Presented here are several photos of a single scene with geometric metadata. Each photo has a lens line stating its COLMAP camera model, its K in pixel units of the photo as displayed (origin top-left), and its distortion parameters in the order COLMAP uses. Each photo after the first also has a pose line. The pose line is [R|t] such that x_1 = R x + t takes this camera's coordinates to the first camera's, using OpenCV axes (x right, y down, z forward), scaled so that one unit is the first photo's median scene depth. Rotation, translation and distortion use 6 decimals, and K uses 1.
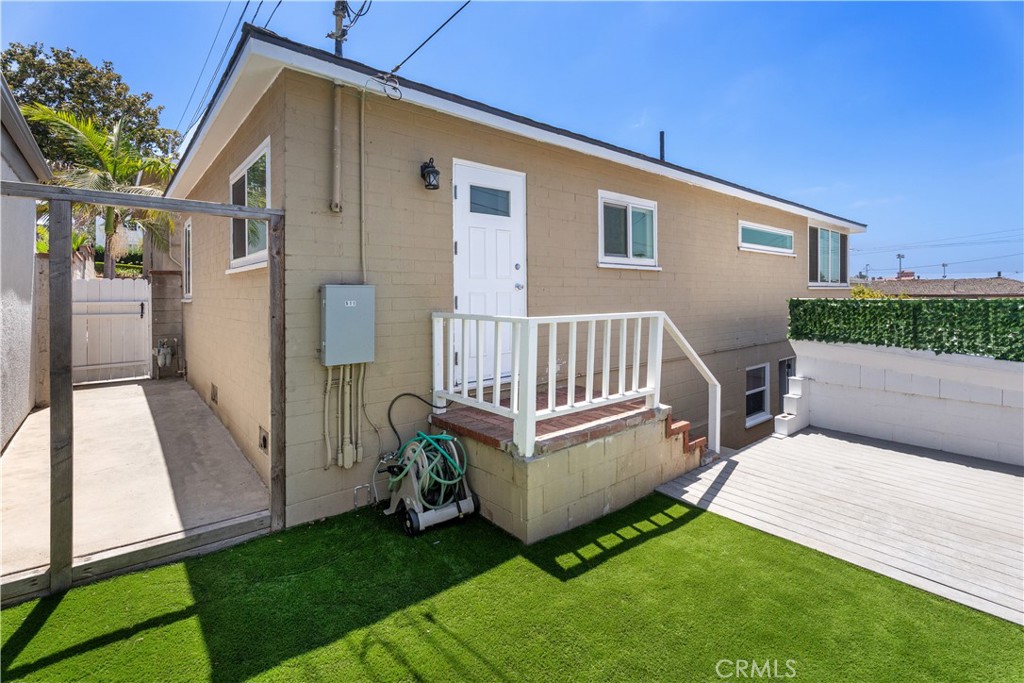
lens RADIAL K [[474.3, 0, 511.6], [0, 474.3, 292.5], [0, 0, 1]] dist [0.001749, -0.000028]
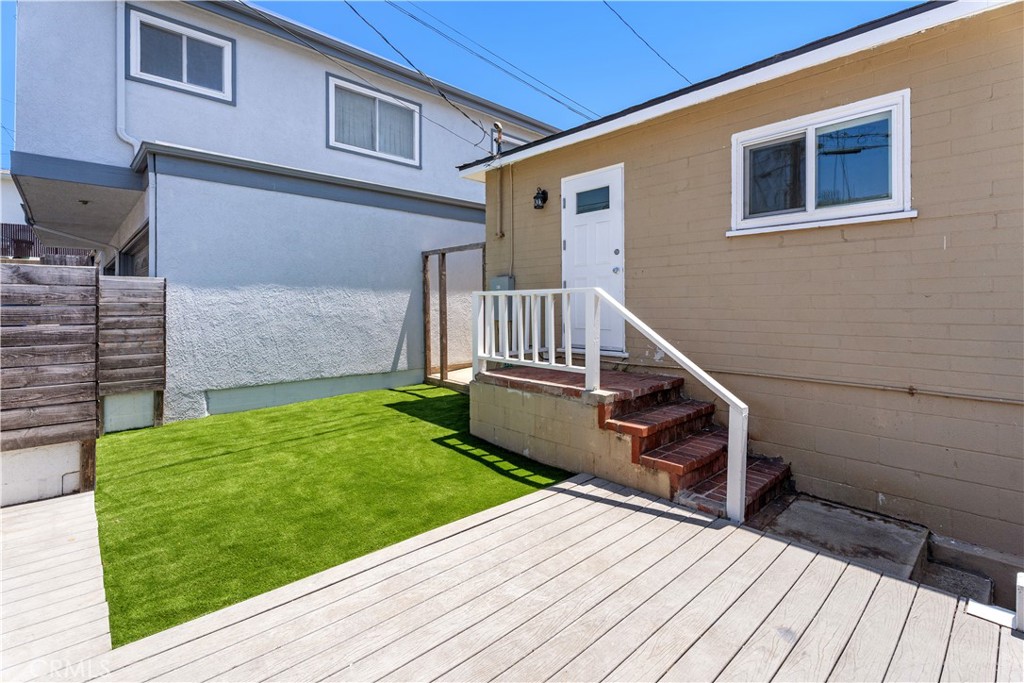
lens RADIAL K [[474.3, 0, 511.3], [0, 474.3, 306.3], [0, 0, 1]] dist [0.001749, -0.000028]
pose [[0.048147, 0.003900, -0.998833, 1.161281], [0.003106, 0.999987, 0.004054, 0.069208], [0.998835, -0.003298, 0.048134, 0.755656]]
